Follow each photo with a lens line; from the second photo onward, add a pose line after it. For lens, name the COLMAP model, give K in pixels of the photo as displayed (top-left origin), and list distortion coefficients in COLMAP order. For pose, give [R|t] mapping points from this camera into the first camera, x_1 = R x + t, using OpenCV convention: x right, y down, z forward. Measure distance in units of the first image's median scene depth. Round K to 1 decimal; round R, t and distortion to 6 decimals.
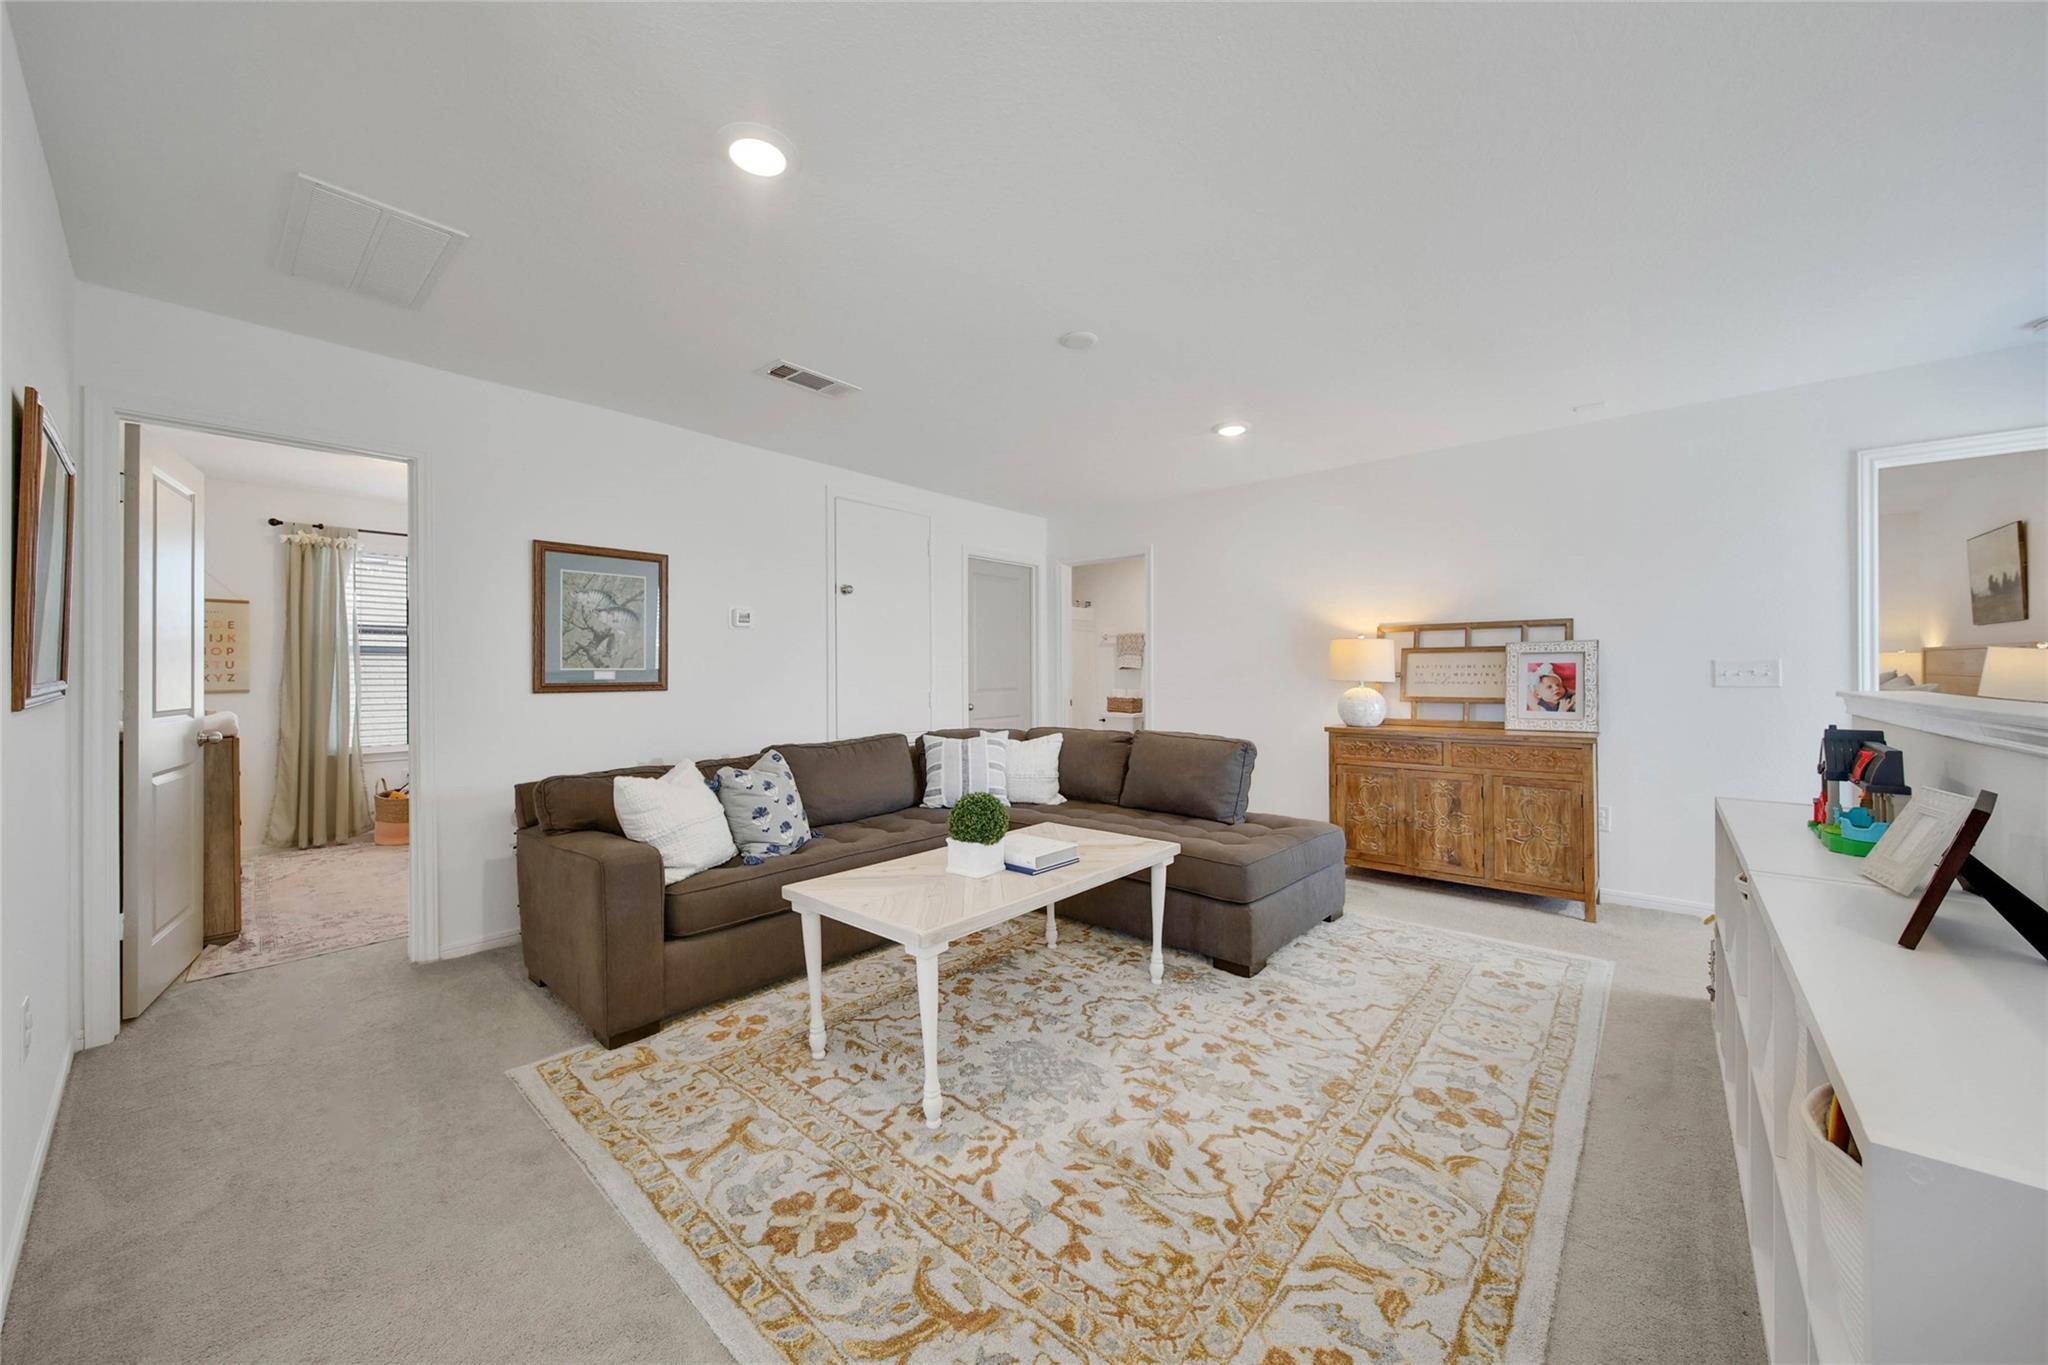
lens RADIAL K [[734.8, 0, 1026.9], [0, 734.8, 672.2], [0, 0, 1]] dist [0.000529, -0.001329]
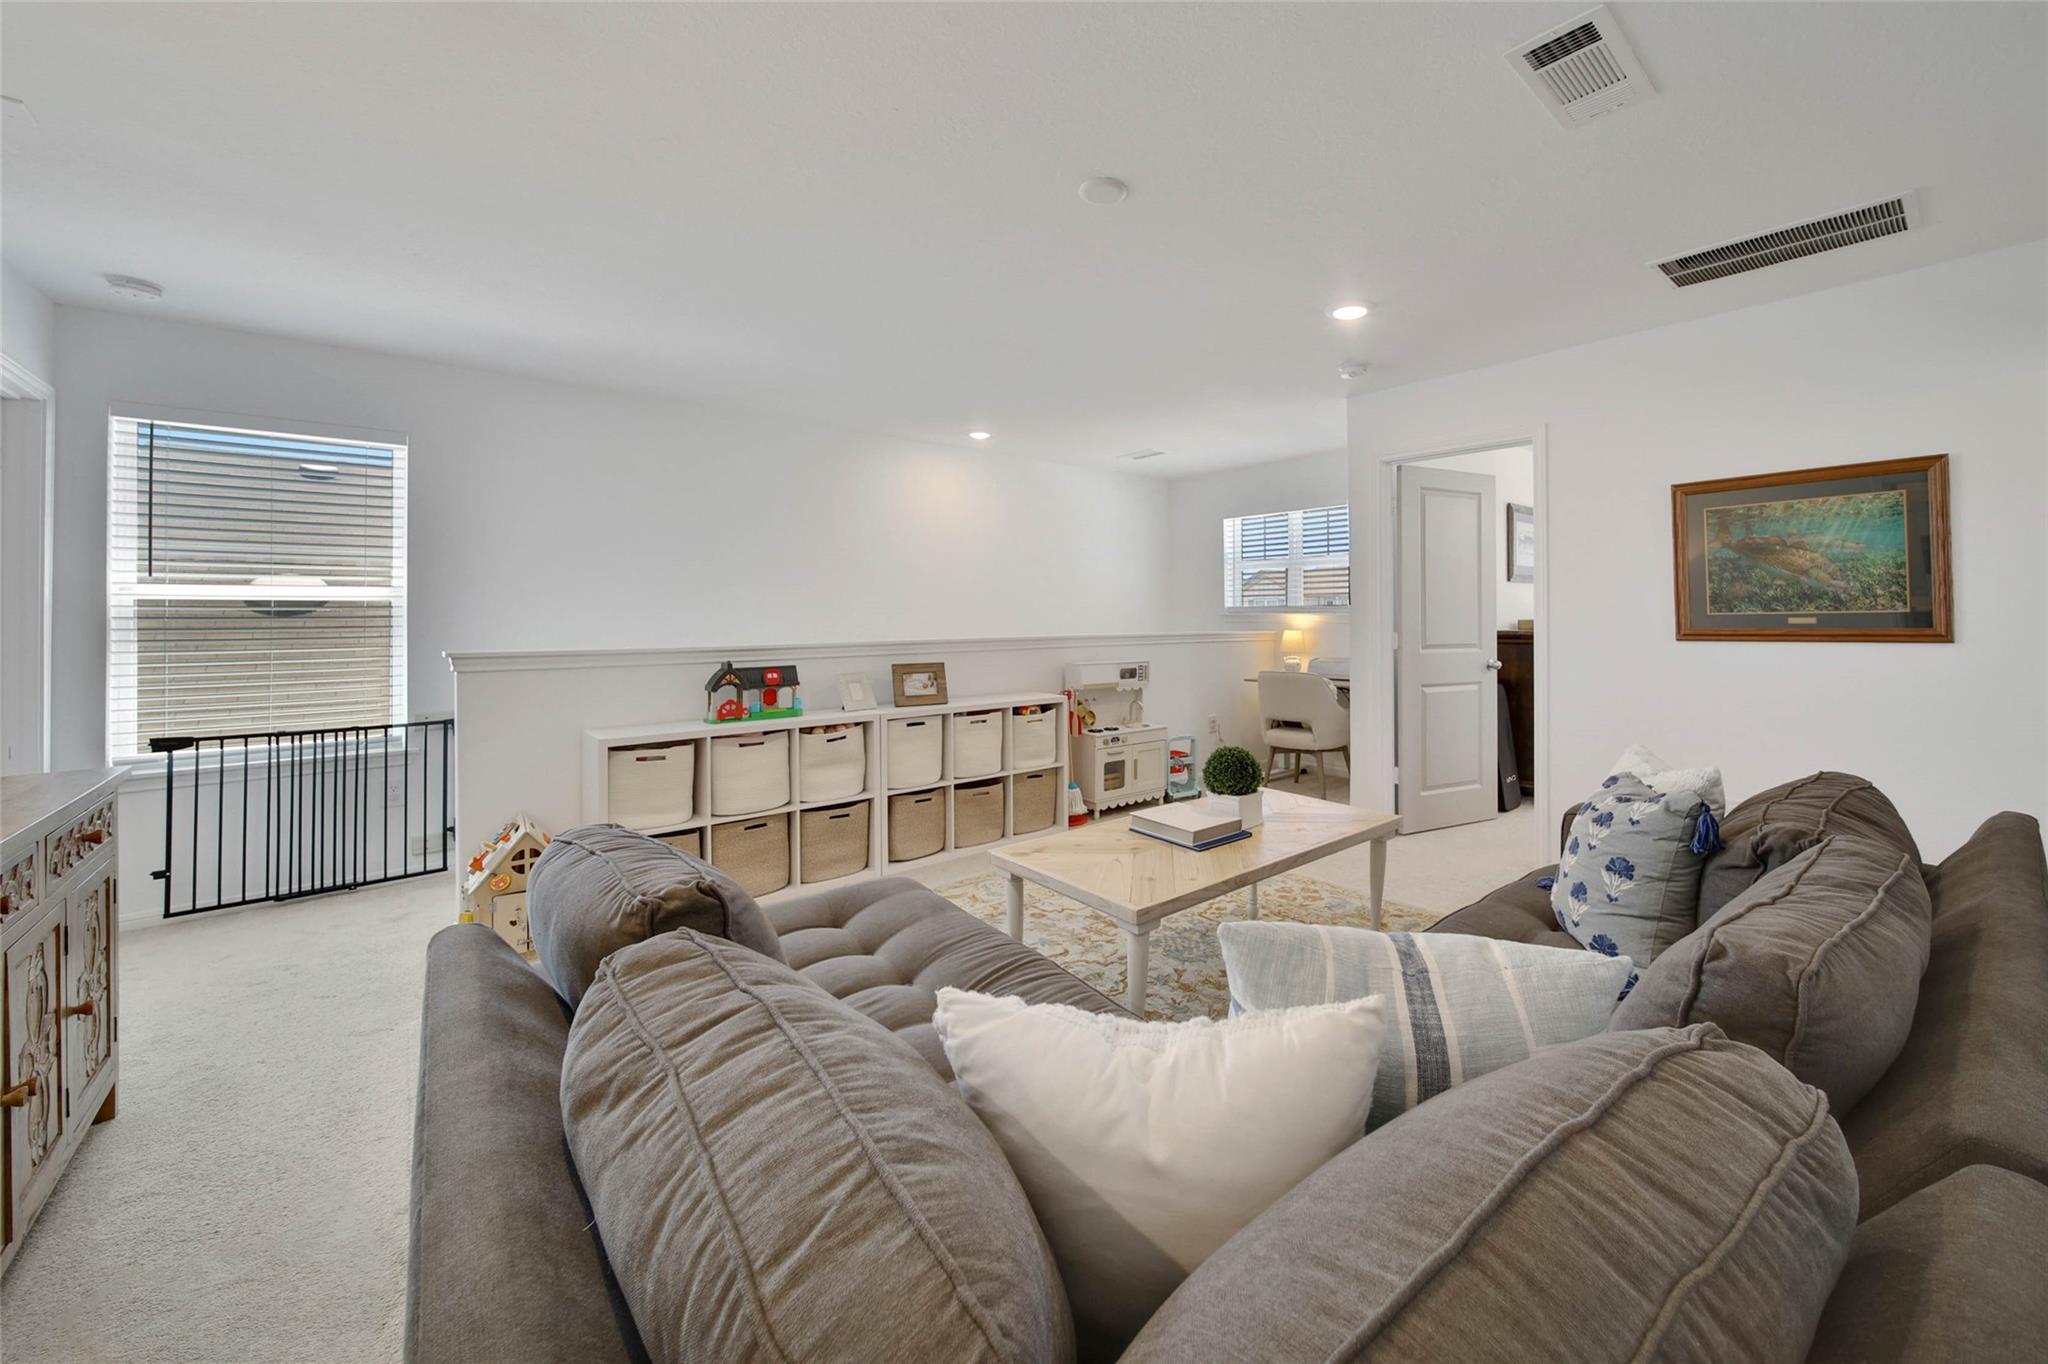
lens RADIAL K [[793.9, 0, 1114.9], [0, 793.9, 608.3], [0, 0, 1]] dist [-0.002073, -0.000065]
pose [[-0.992718, 0.011016, 0.119953, -0.043083], [0.009977, 0.999907, -0.009262, -0.023217], [-0.120044, -0.007998, -0.992736, 2.384998]]
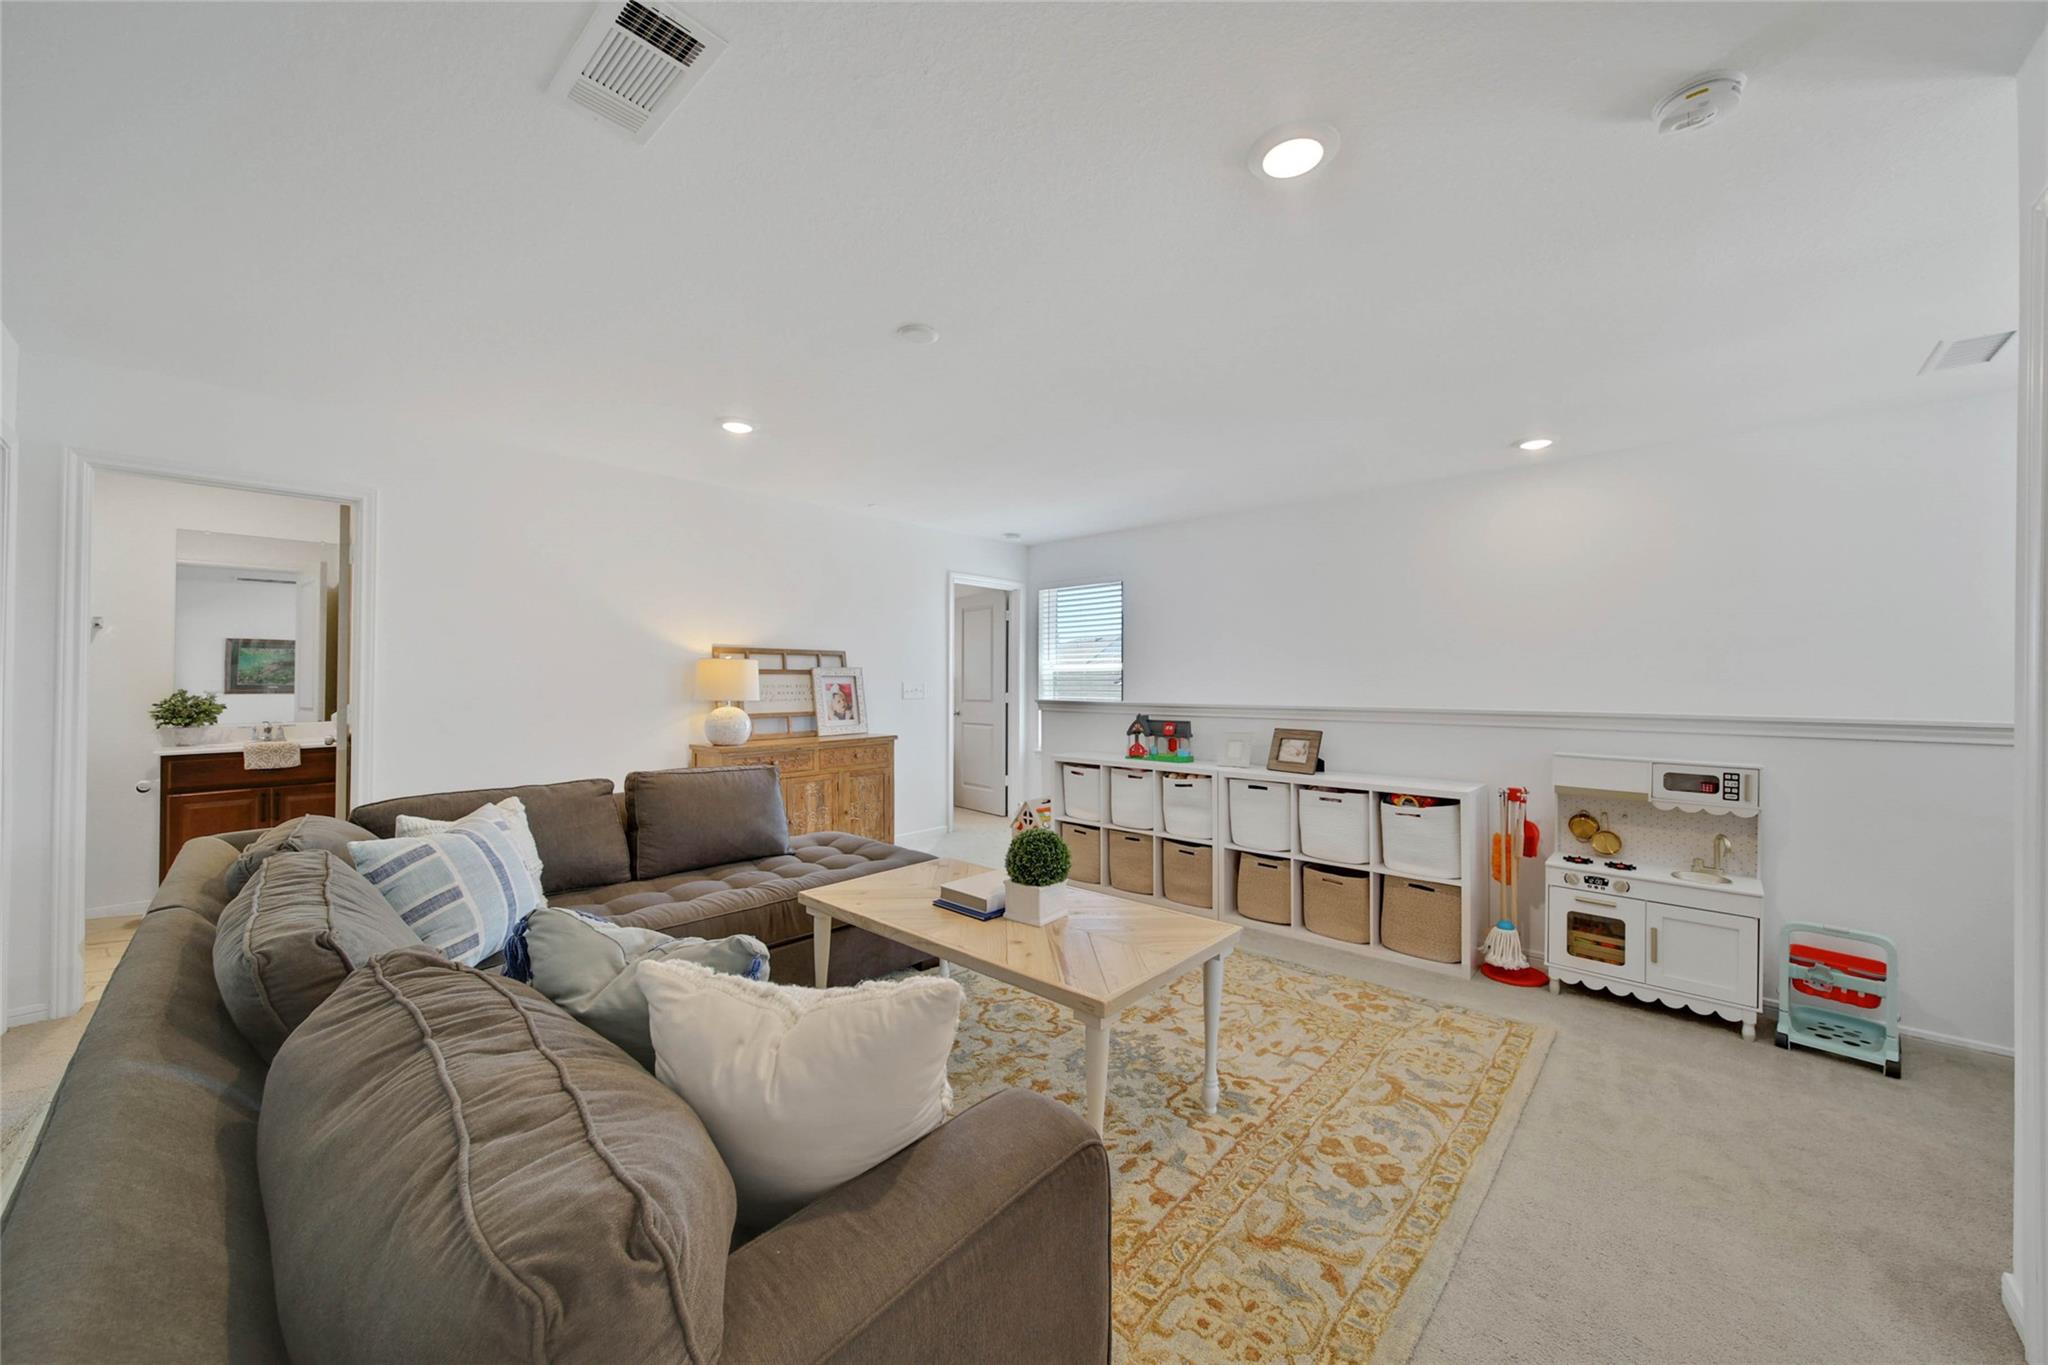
lens RADIAL K [[734.8, 0, 1030.3], [0, 734.8, 668.5], [0, 0, 1]] dist [0.000529, -0.001329]
pose [[0.026636, 0.020569, 0.999434, -1.111748], [0.001728, 0.999786, -0.020623, -0.022126], [-0.999644, 0.002277, 0.026595, 1.102876]]
